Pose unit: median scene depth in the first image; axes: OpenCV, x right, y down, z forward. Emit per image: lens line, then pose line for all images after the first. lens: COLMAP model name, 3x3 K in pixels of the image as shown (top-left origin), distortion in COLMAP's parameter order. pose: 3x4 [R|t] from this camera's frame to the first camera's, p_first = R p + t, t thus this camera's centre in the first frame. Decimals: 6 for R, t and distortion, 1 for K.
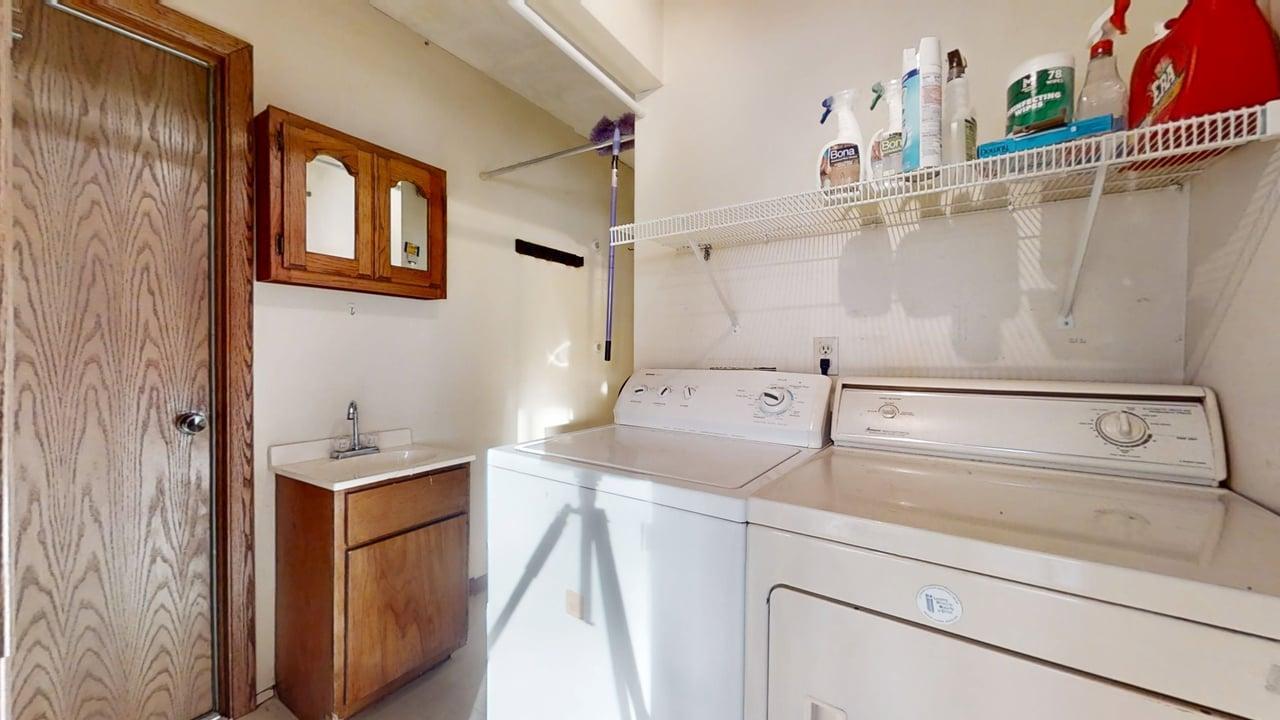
lens RADIAL K [[470.0, 0, 638.9], [0, 470.0, 364.0], [0, 0, 1]] dist [0.003578, -0.000098]
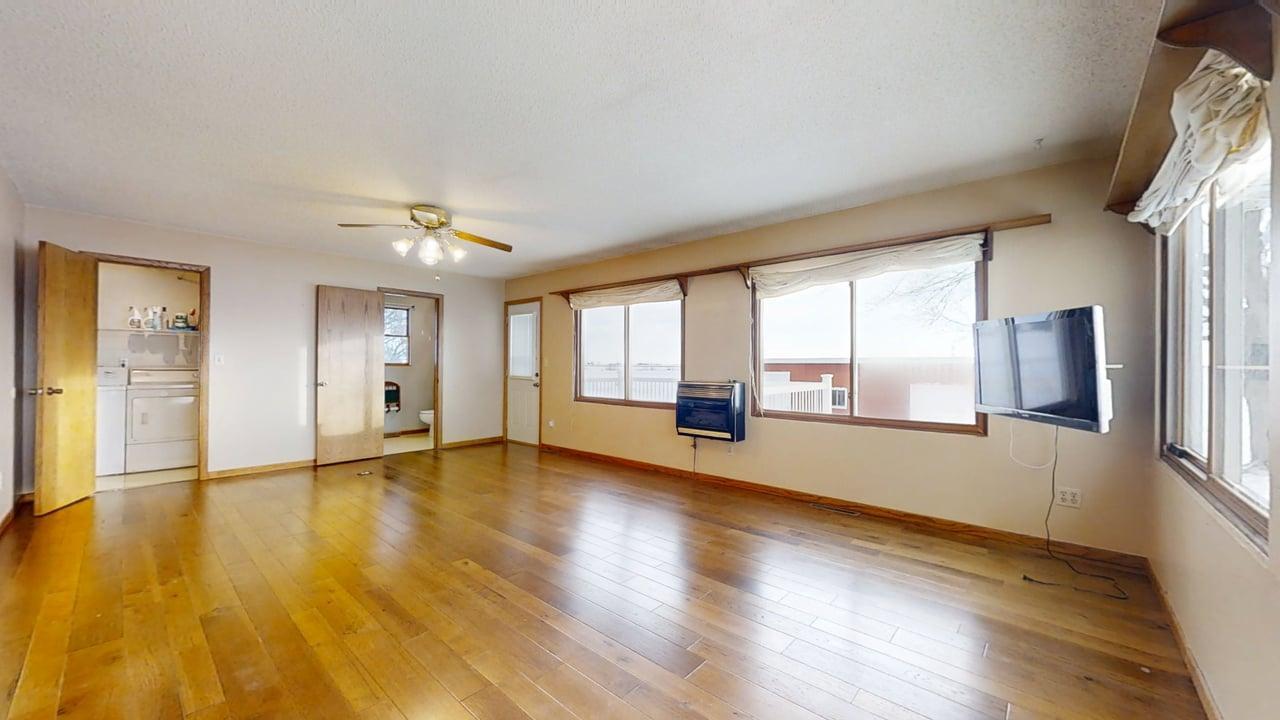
lens RADIAL K [[470.0, 0, 642.0], [0, 470.0, 364.3], [0, 0, 1]] dist [0.003578, -0.000098]
pose [[0.167258, -0.002037, 0.985911, -3.254641], [-0.000166, 0.999998, 0.002094, -0.015446], [-0.985913, -0.000514, 0.167257, -4.609202]]
